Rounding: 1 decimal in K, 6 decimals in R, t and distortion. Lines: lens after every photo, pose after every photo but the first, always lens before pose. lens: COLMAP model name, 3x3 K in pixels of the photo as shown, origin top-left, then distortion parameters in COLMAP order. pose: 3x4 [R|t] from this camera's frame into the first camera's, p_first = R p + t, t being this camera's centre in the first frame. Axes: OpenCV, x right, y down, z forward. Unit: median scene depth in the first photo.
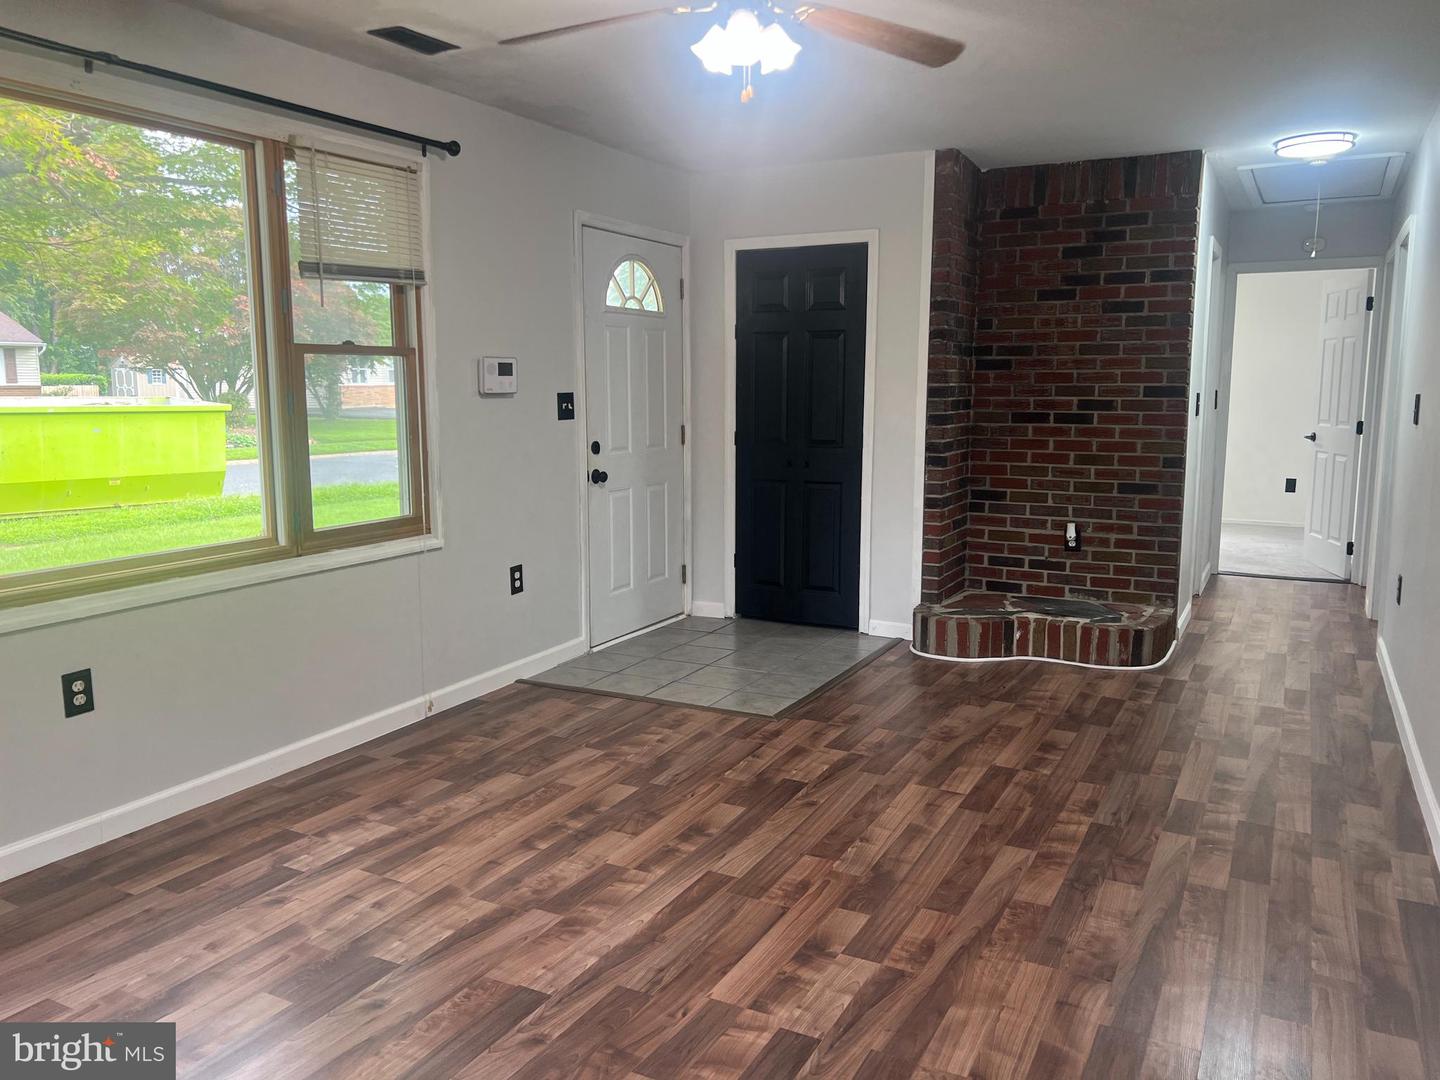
lens RADIAL K [[1075.6, 0, 720.0], [0, 1075.6, 540.0], [0, 0, 1]] dist [0.067450, -0.104762]
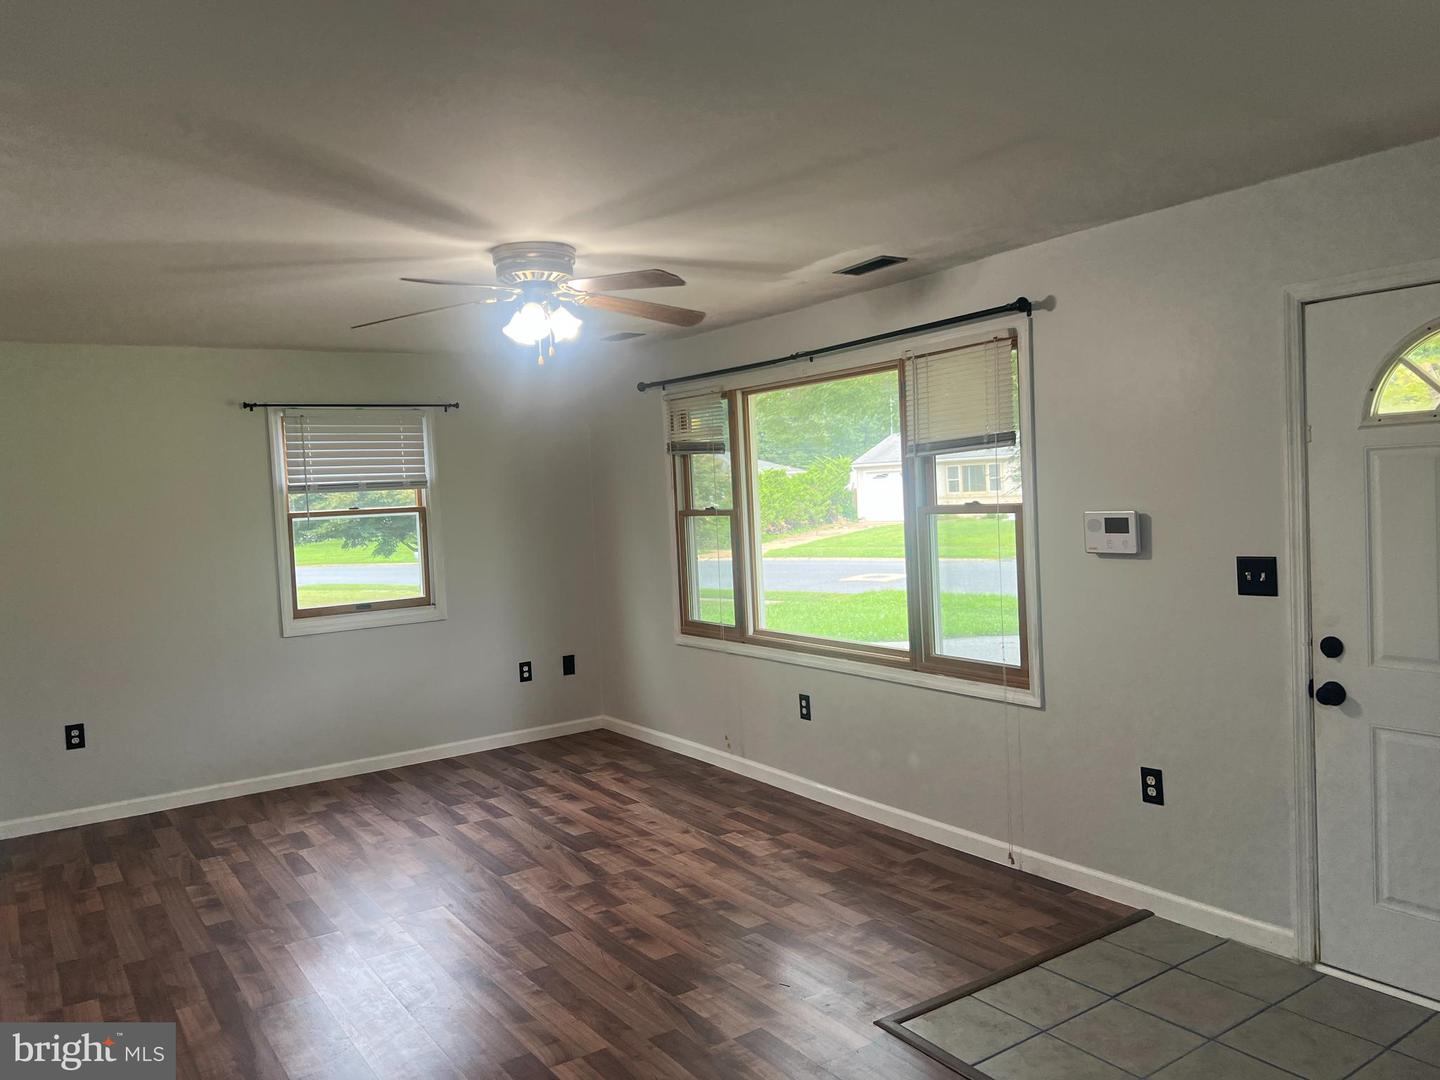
lens RADIAL K [[1079.8, 0, 729.9], [0, 1079.8, 539.1], [0, 0, 1]] dist [0.082830, -0.107710]
pose [[-0.460109, 0.063343, -0.885600, 0.921511], [-0.084449, 0.989807, 0.114672, -0.294223], [0.883837, 0.127549, -0.450070, 1.500963]]
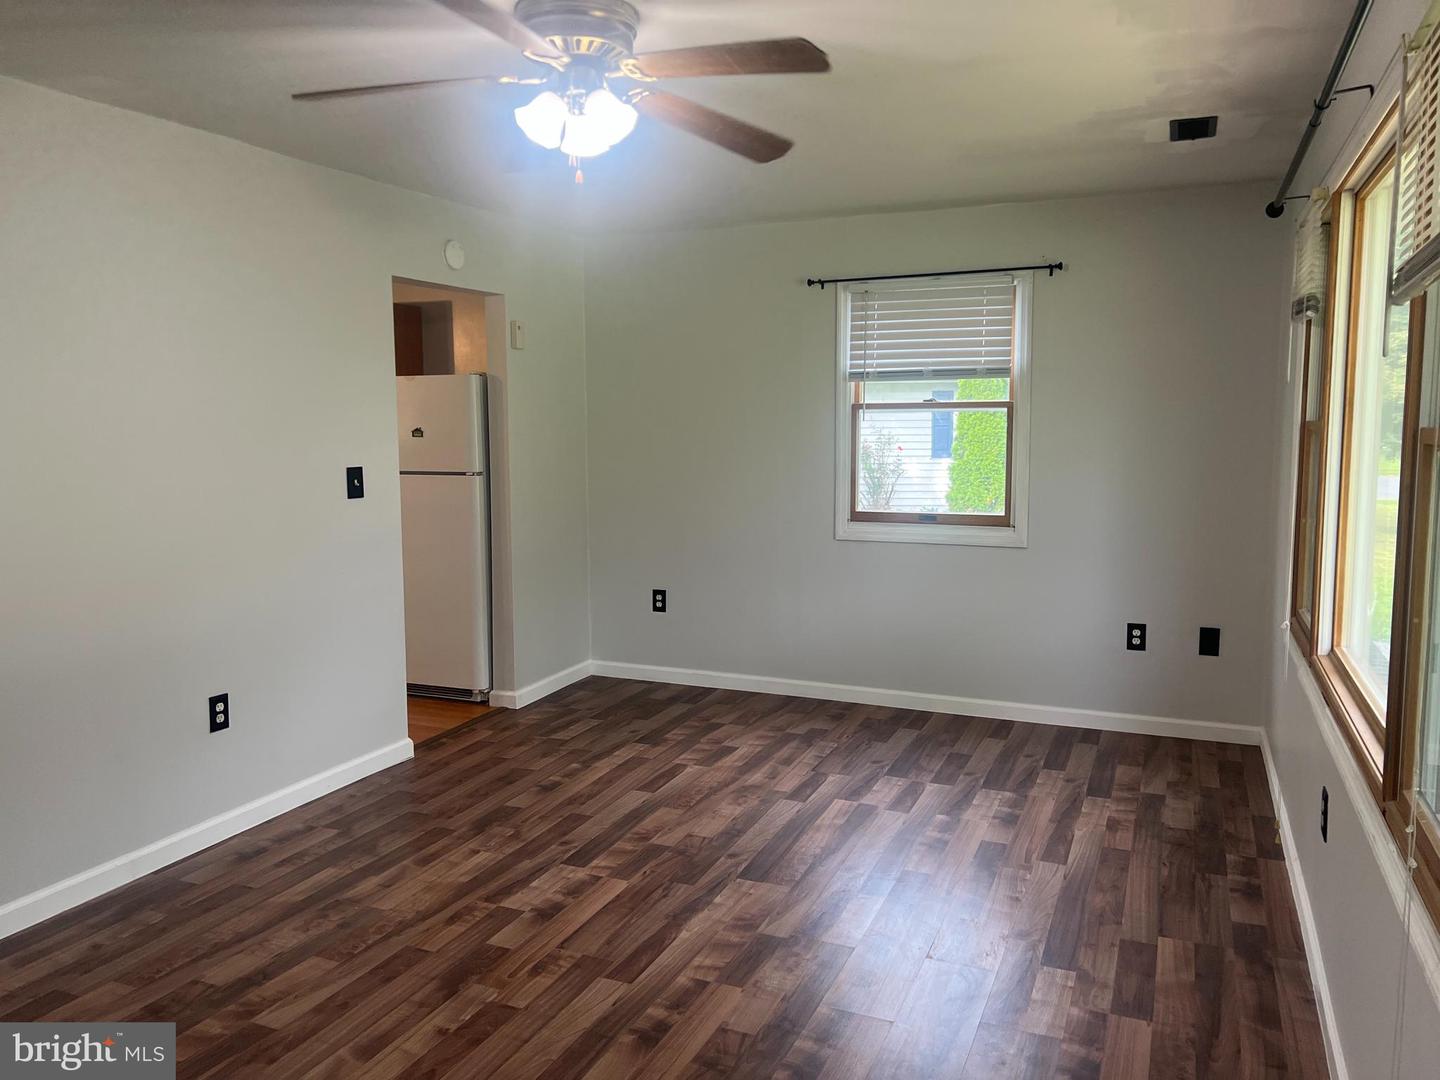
lens RADIAL K [[1079.8, 0, 729.9], [0, 1079.8, 539.1], [0, 0, 1]] dist [0.082830, -0.107710]
pose [[-0.995787, 0.013945, -0.090635, -0.013346], [-0.009933, 0.966152, 0.257782, -0.284870], [0.091162, 0.257596, -0.961943, 1.614554]]
